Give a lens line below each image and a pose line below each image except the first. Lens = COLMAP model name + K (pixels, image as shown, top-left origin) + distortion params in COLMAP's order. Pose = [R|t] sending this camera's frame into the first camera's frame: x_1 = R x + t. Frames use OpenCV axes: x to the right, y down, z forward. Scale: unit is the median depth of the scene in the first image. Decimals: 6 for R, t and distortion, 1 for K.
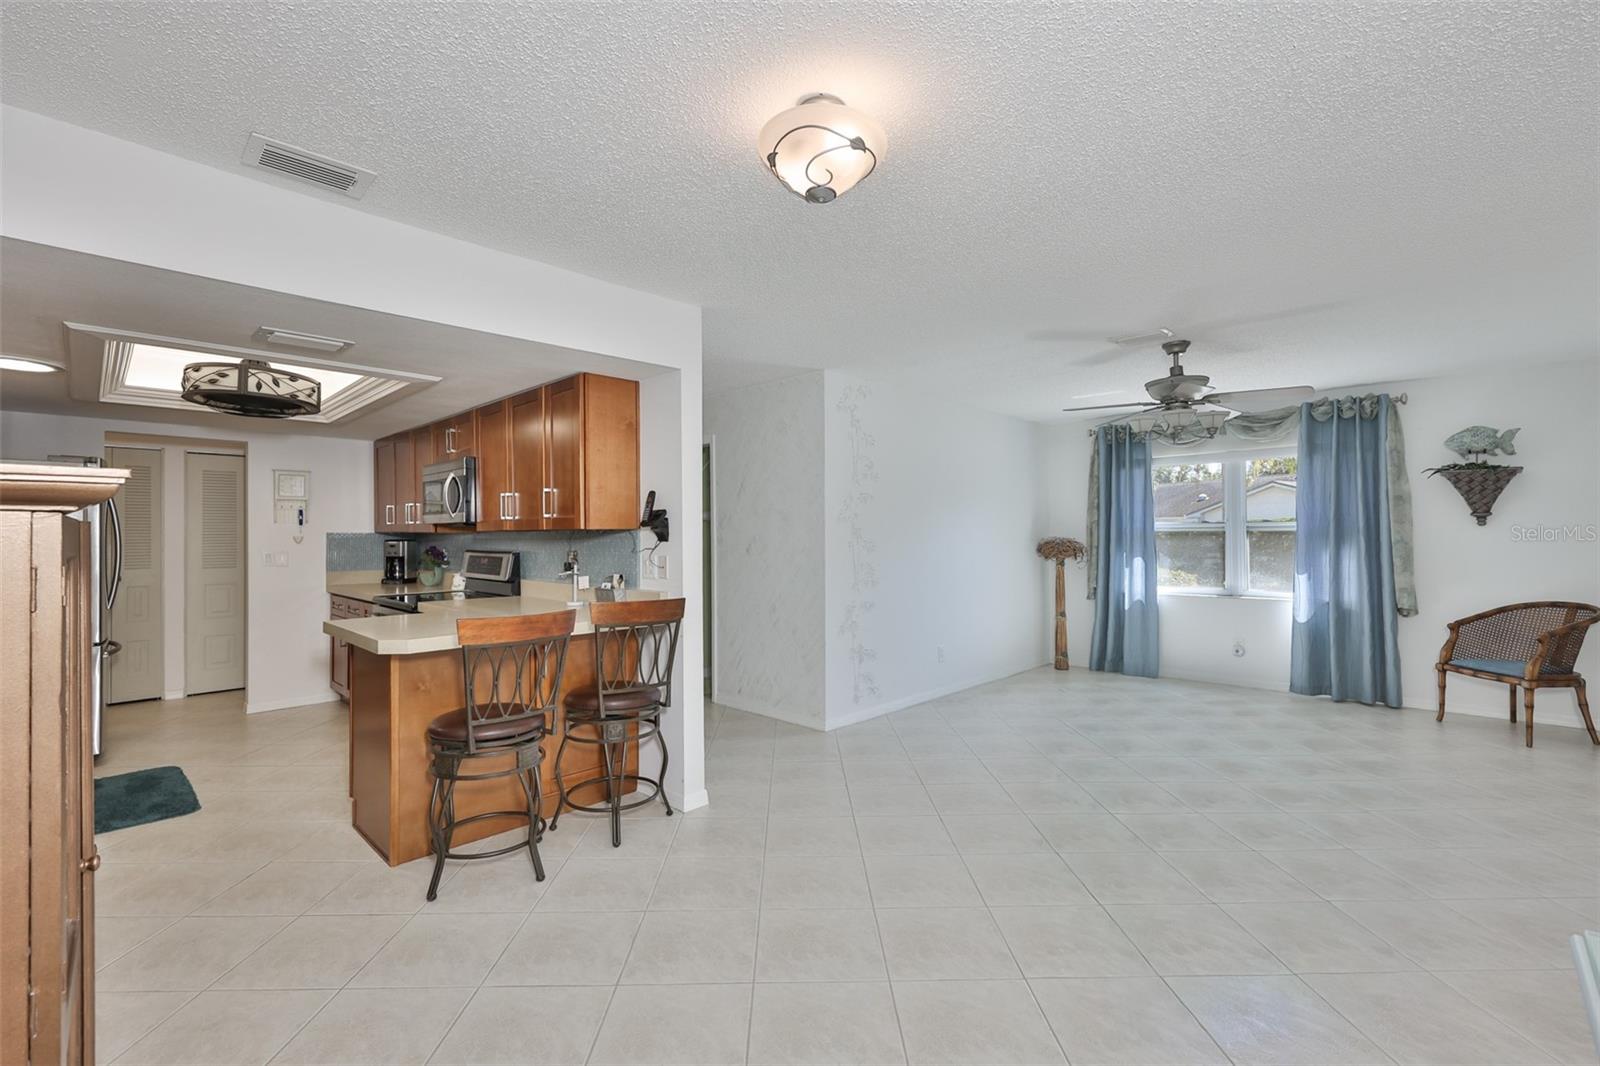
lens RADIAL K [[677.5, 0, 780.0], [0, 677.5, 530.7], [0, 0, 1]] dist [-0.003620, -0.000356]
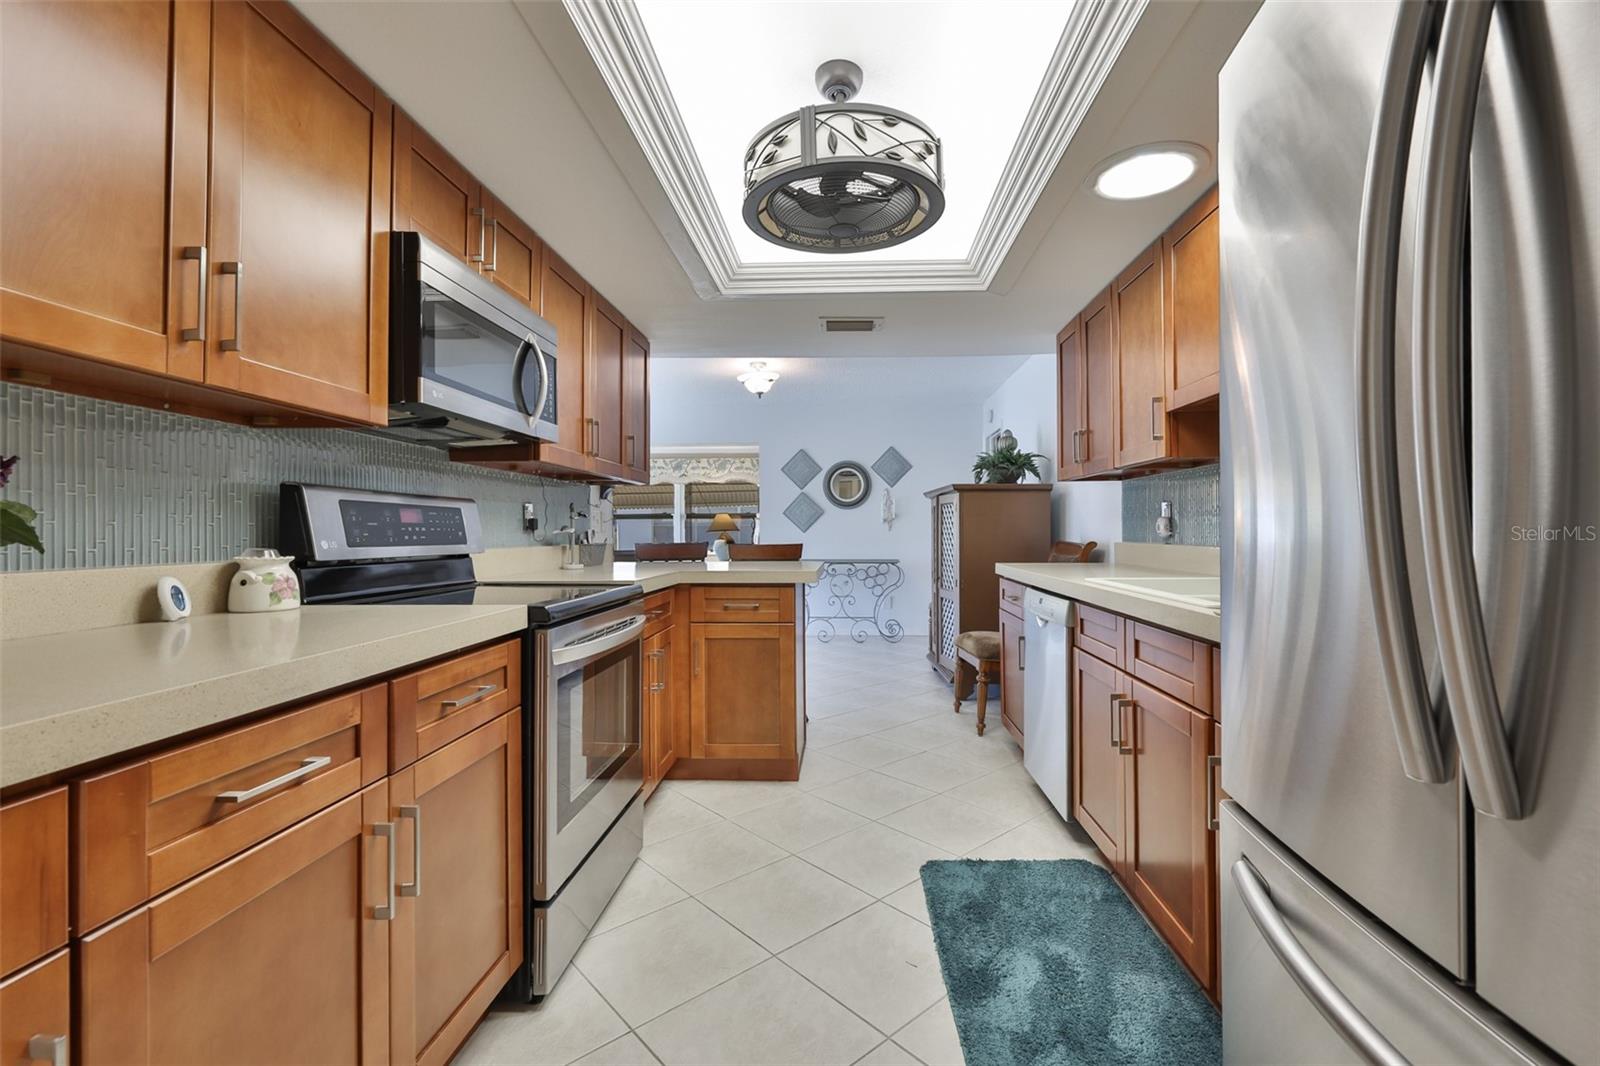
lens RADIAL K [[681.6, 0, 794.1], [0, 681.6, 530.7], [0, 0, 1]] dist [-0.001421, -0.000145]
pose [[0.637969, -0.011396, -0.769978, -0.290872], [0.024733, 0.999678, 0.005698, 0.052181], [0.769665, -0.022679, 0.638045, 0.469157]]
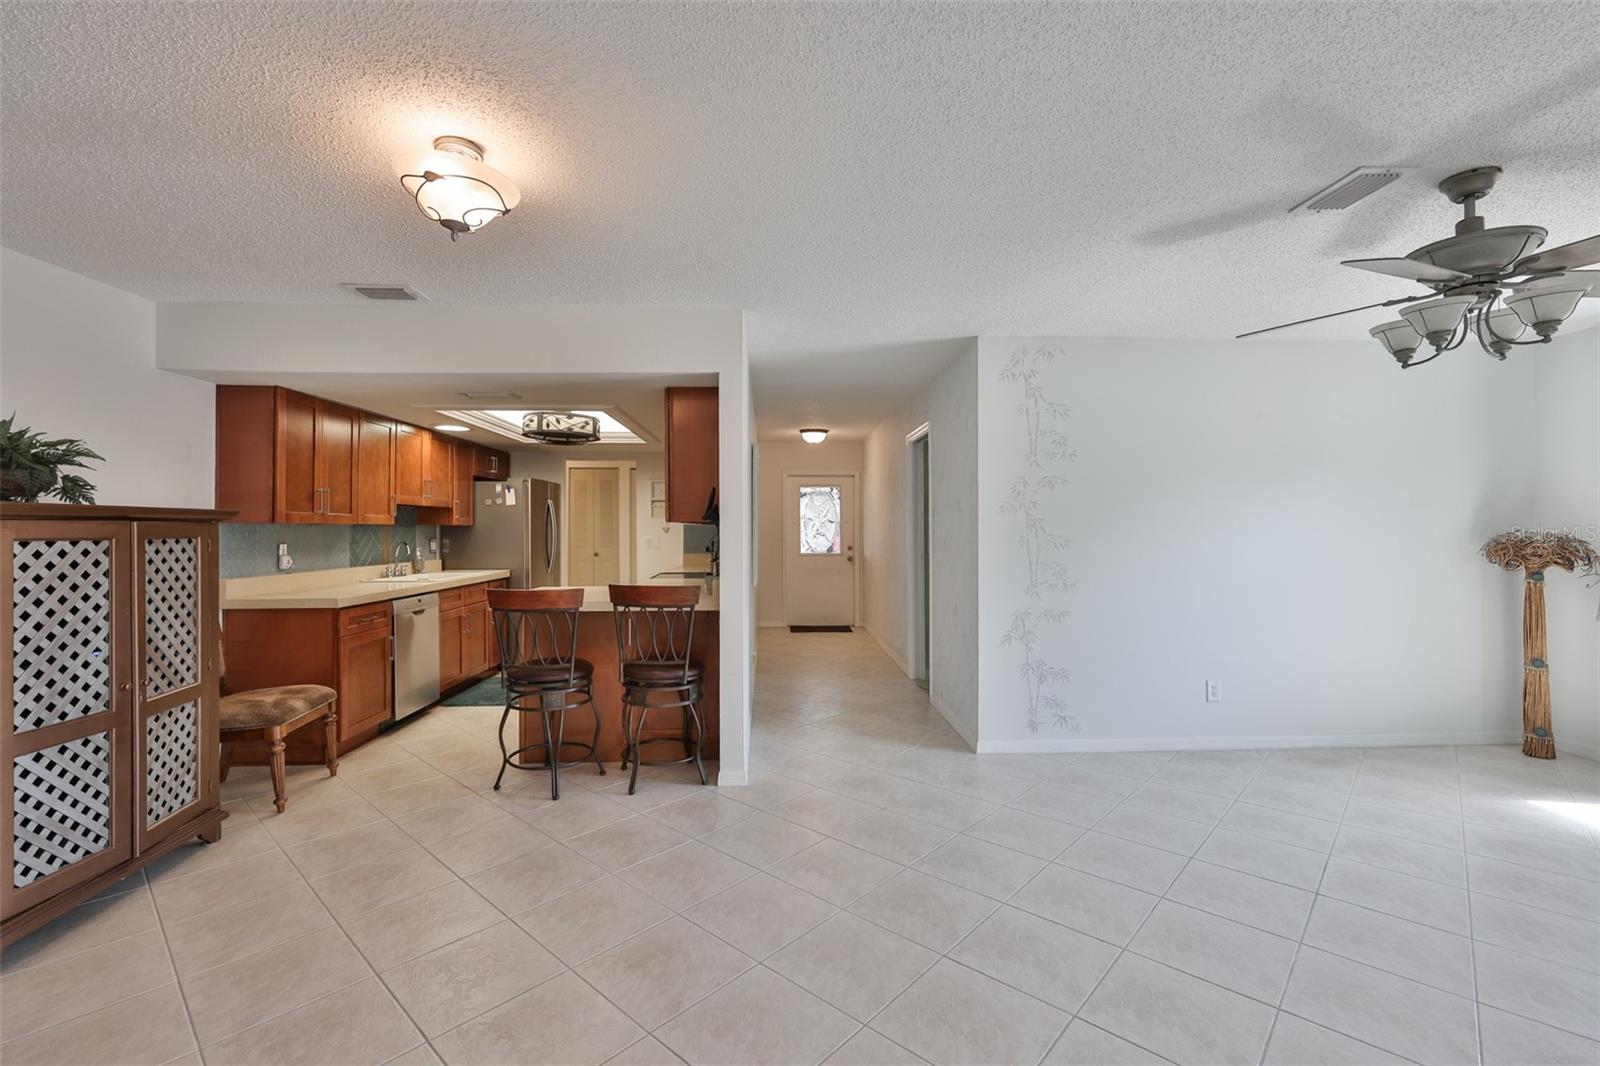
lens RADIAL K [[666.9, 0, 815.7], [0, 666.9, 522.8], [0, 0, 1]] dist [0.012698, -0.015285]
pose [[0.748639, -0.001718, -0.662976, 0.459869], [0.002763, 0.999996, 0.000529, -0.000118], [0.662973, -0.002228, 0.748640, 0.214129]]
